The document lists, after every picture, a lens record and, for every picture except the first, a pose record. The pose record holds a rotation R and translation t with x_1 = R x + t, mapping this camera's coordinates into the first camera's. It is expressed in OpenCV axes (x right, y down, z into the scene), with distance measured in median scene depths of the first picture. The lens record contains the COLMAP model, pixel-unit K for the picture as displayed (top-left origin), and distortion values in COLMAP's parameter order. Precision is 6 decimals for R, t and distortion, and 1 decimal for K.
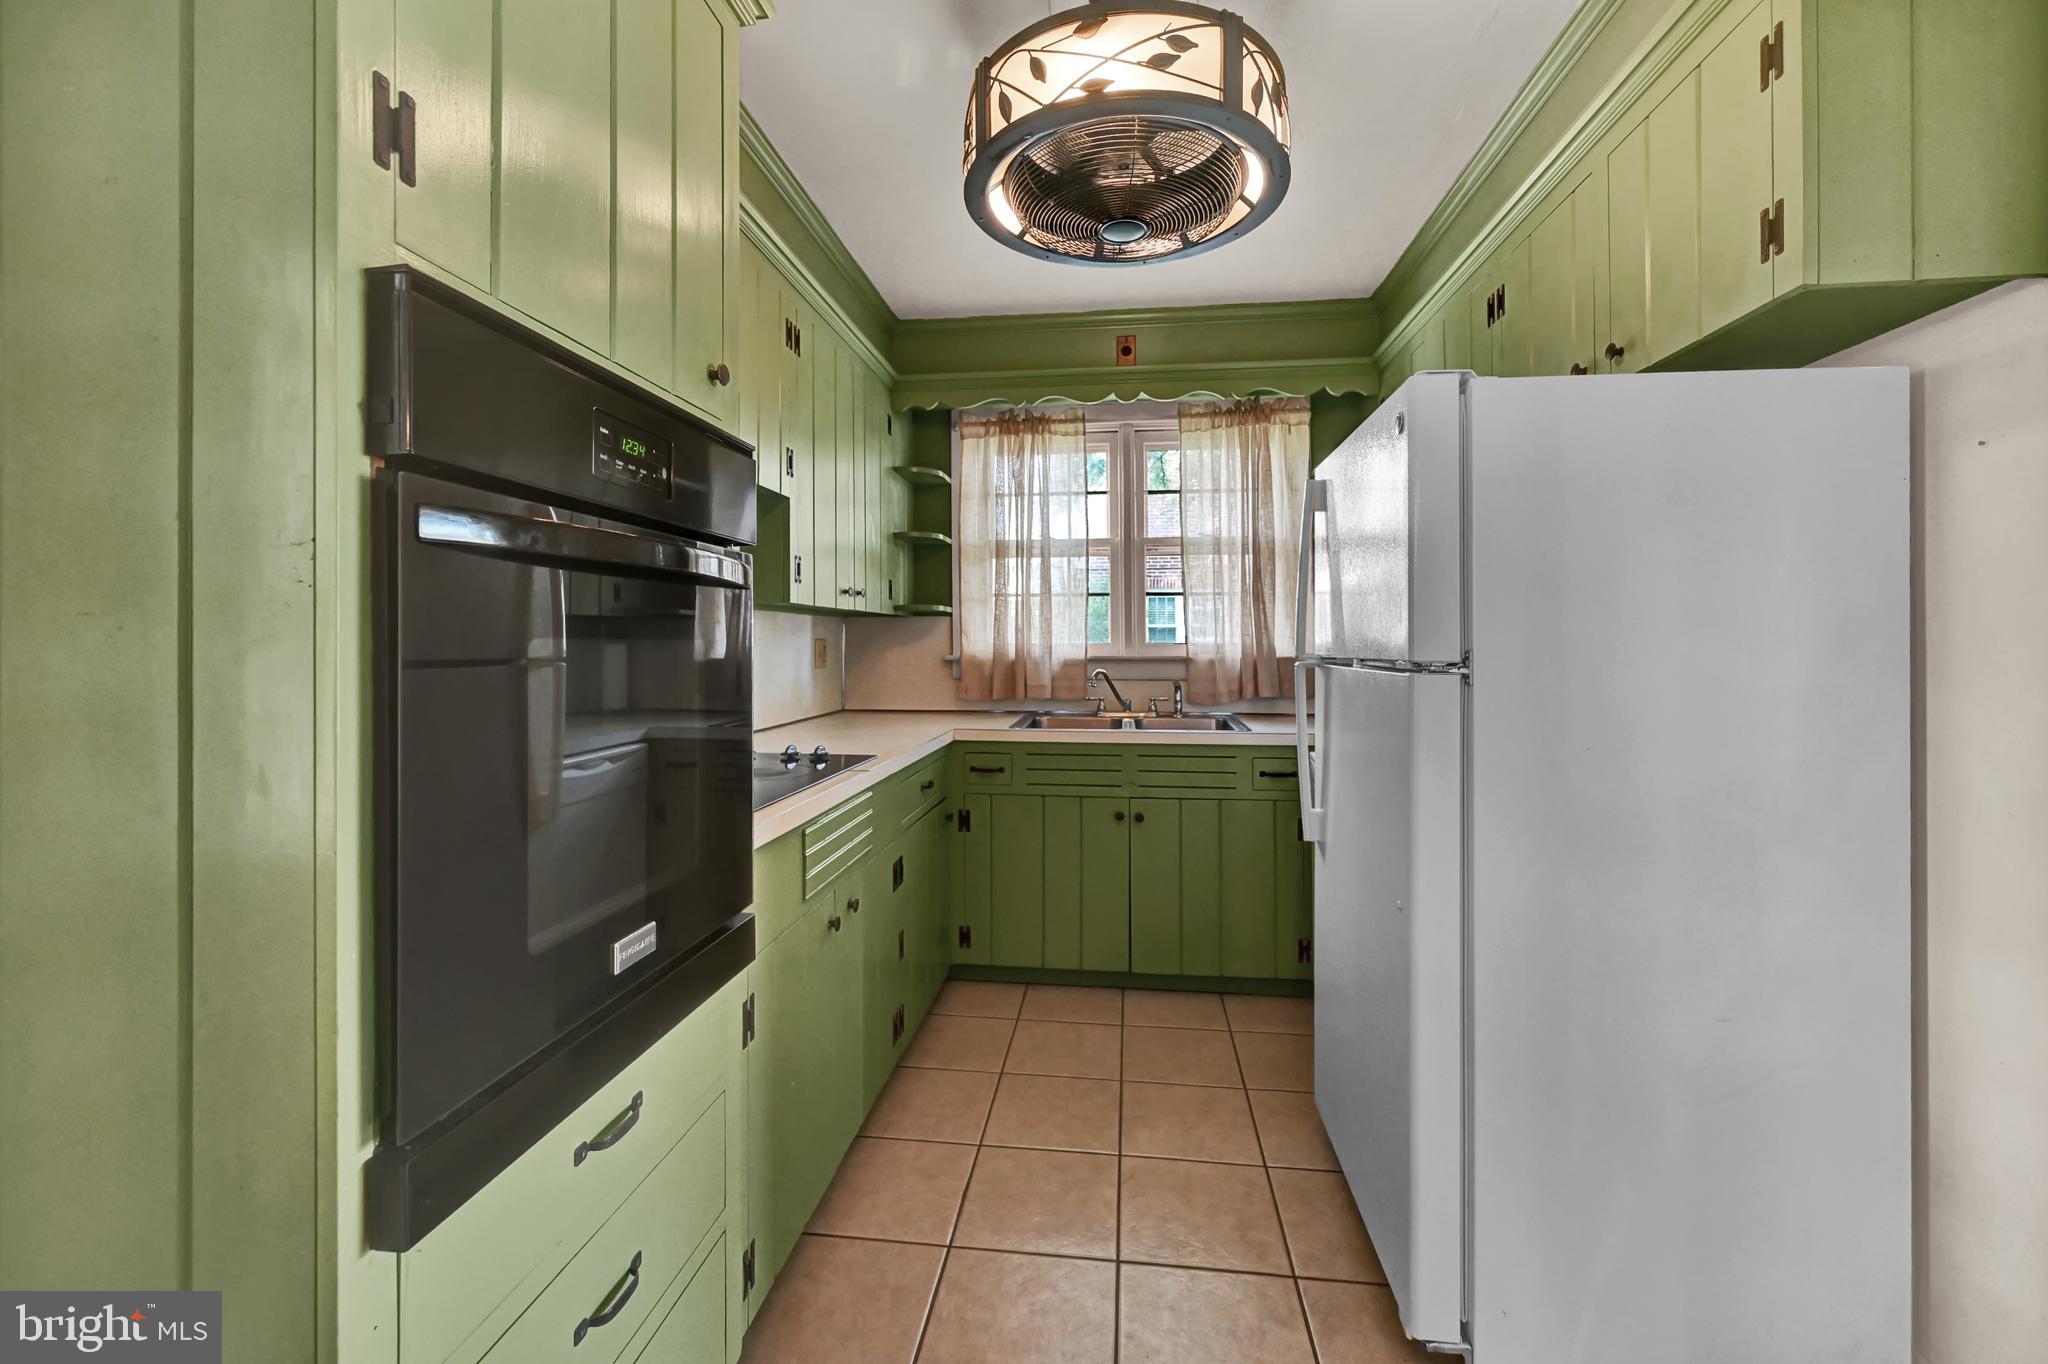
lens RADIAL K [[825.4, 0, 1023.7], [0, 825.4, 650.0], [0, 0, 1]] dist [0.002182, 0.000207]
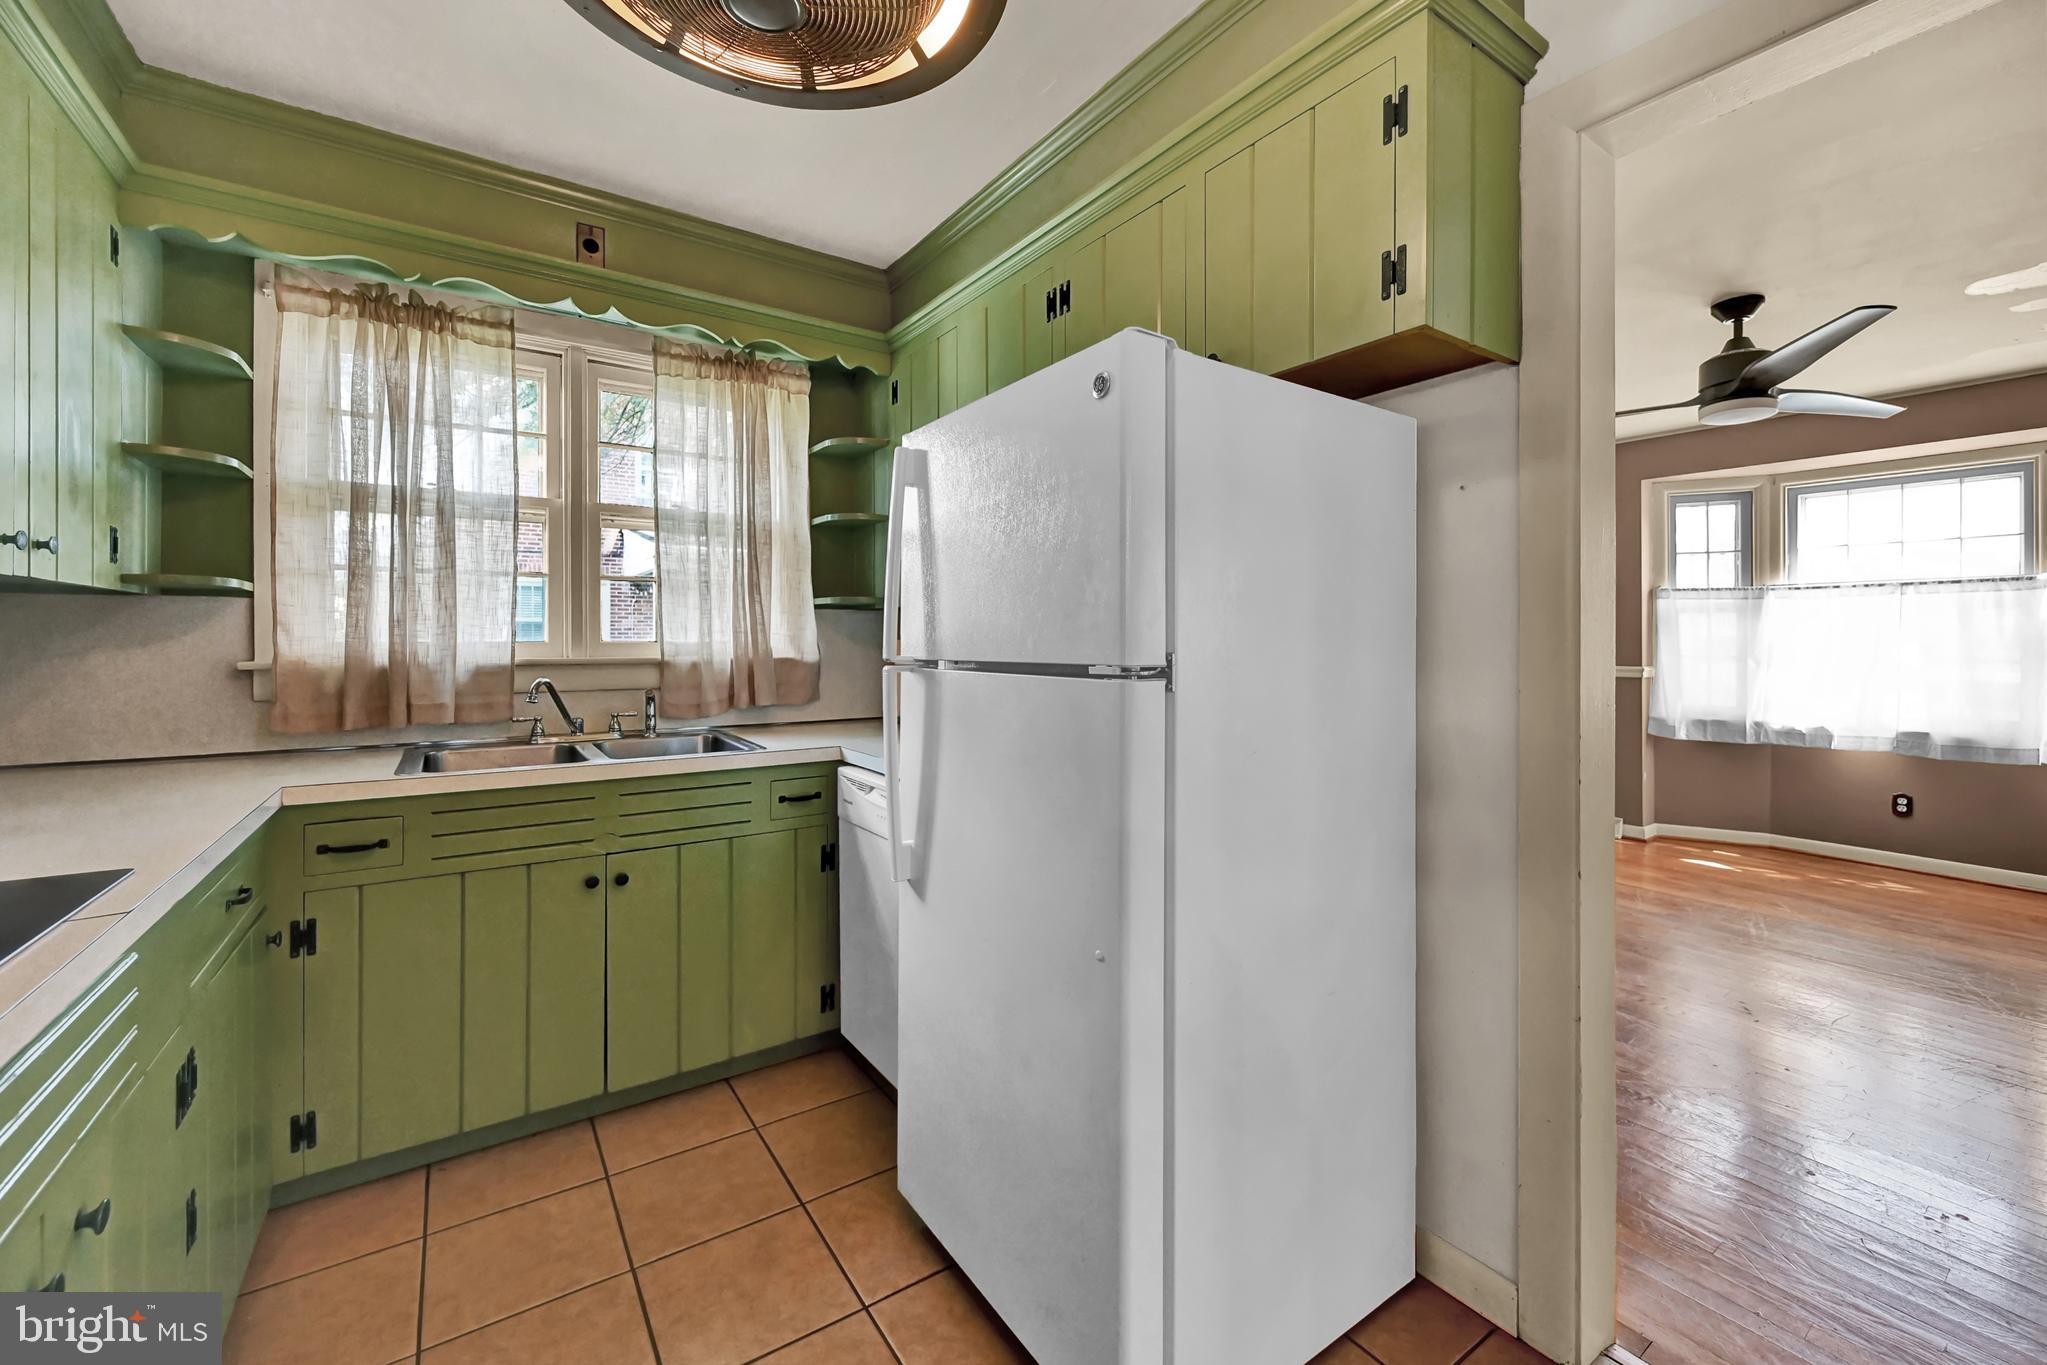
lens RADIAL K [[831.4, 0, 1017.1], [0, 831.4, 639.4], [0, 0, 1]] dist [0.001302, -0.000012]
pose [[0.750316, 0.002864, 0.661073, -0.075040], [0.003702, 0.999957, -0.008534, -0.002750], [-0.661069, 0.008851, 0.750273, 0.181300]]
